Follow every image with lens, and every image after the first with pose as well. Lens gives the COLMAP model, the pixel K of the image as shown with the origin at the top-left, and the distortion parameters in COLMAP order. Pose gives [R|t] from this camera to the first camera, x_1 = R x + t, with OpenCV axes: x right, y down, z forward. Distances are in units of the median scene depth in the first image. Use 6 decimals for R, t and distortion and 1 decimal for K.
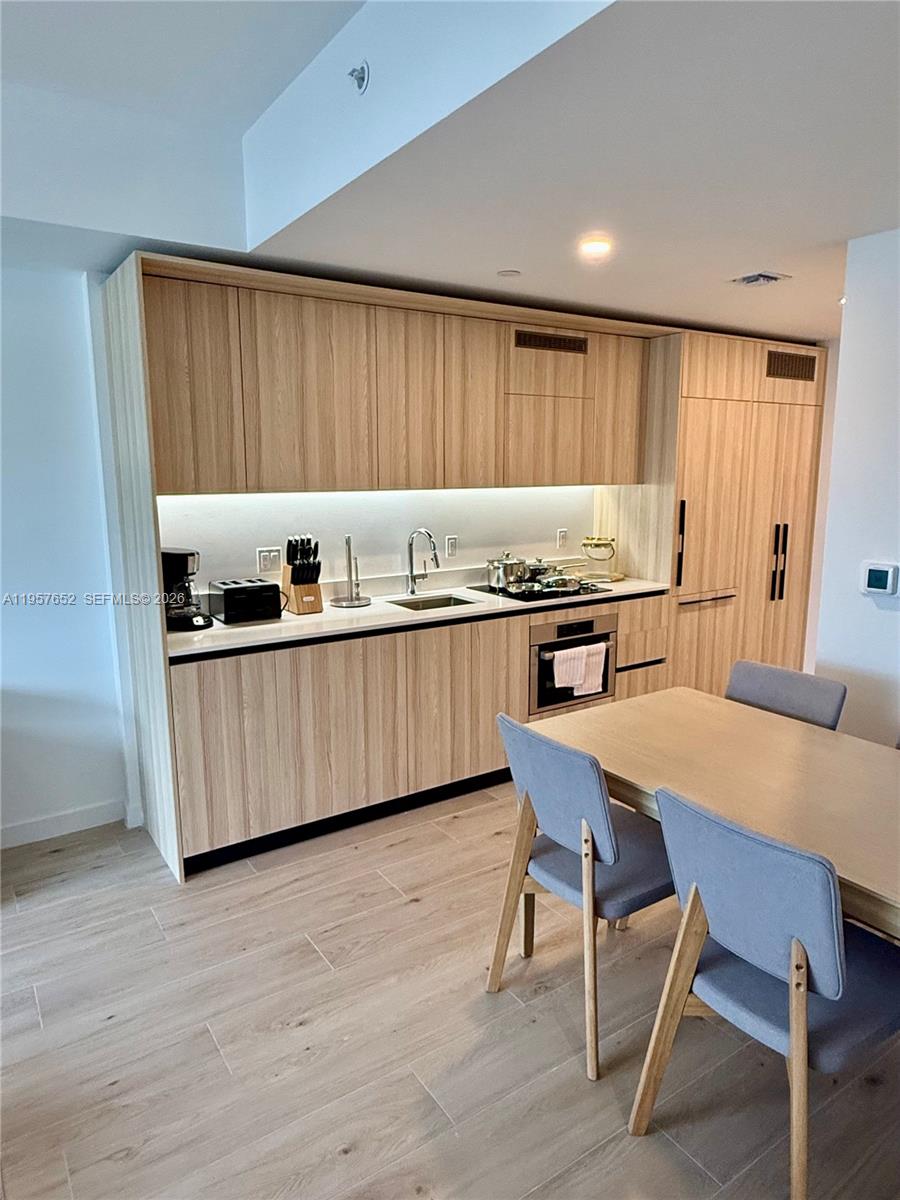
lens RADIAL K [[763.0, 0, 448.2], [0, 763.0, 600.2], [0, 0, 1]] dist [0.000093, 0.000923]
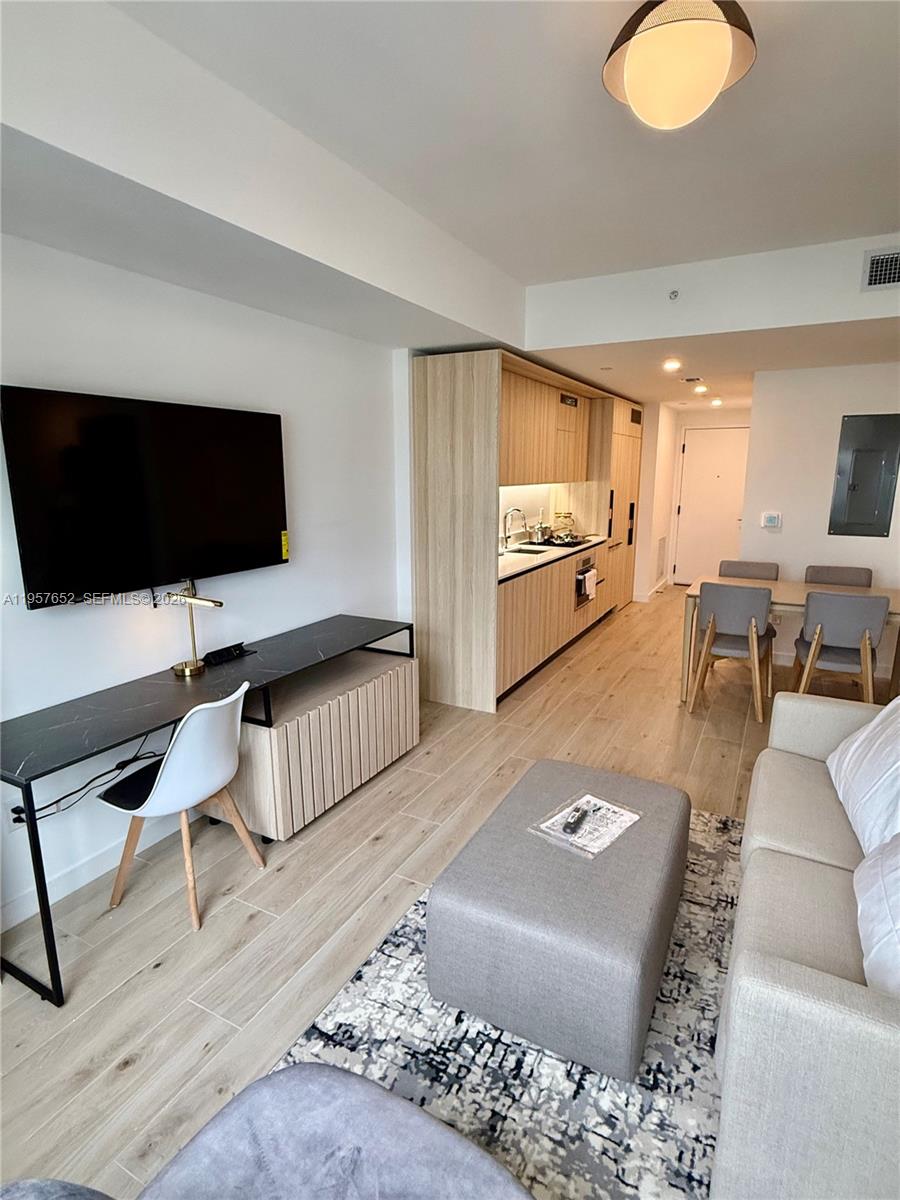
lens RADIAL K [[629.5, 0, 451.8], [0, 629.5, 598.7], [0, 0, 1]] dist [0.004845, 0.000286]
pose [[0.881464, -0.091083, 0.463385, -0.778503], [0.079008, 0.995837, 0.045451, 0.029608], [-0.465596, -0.003452, 0.884991, -0.157842]]
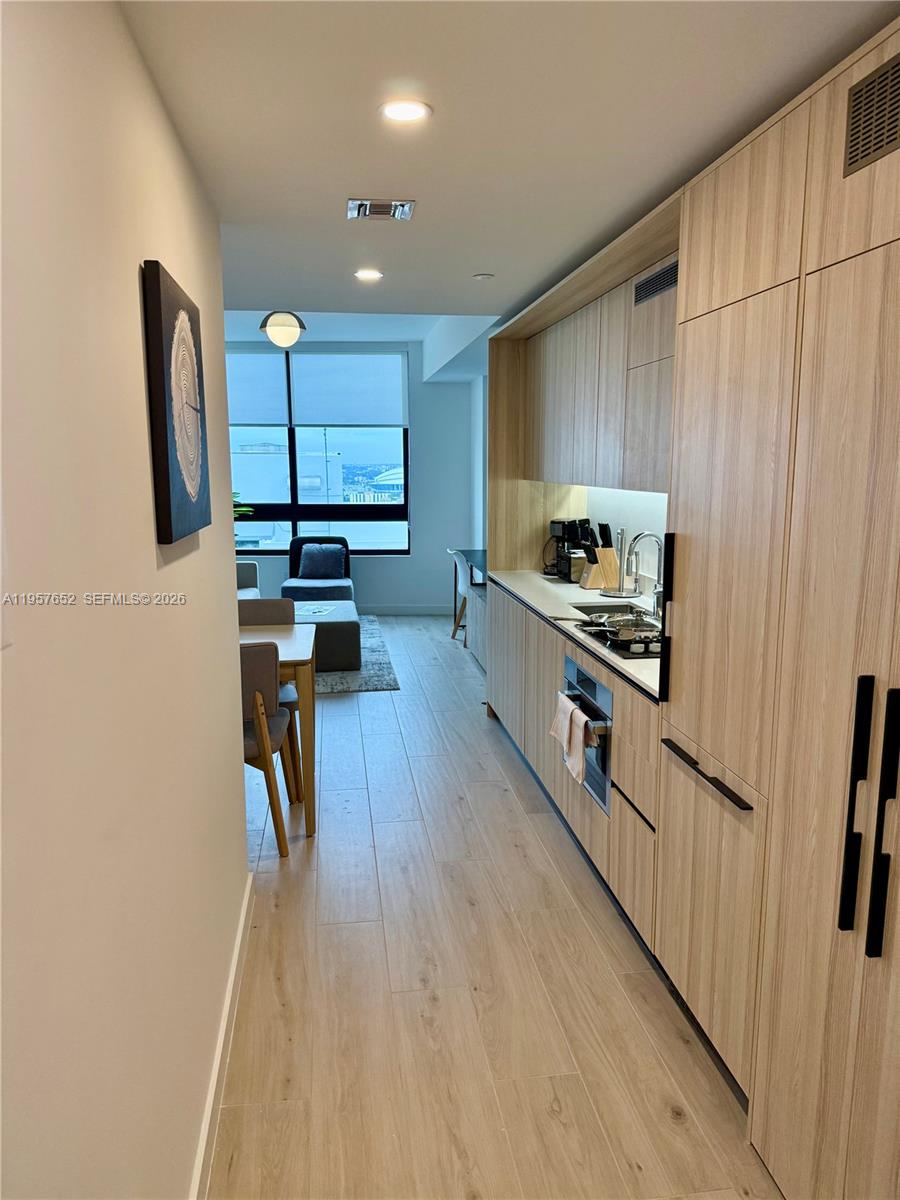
lens RADIAL K [[840.3, 0, 449.4], [0, 840.3, 604.2], [0, 0, 1]] dist [-0.002462, -0.003064]
pose [[-0.429013, 0.159501, -0.889105, 0.891595], [-0.160157, 0.955261, 0.248648, -0.205194], [0.888987, 0.249070, -0.384274, 1.130438]]
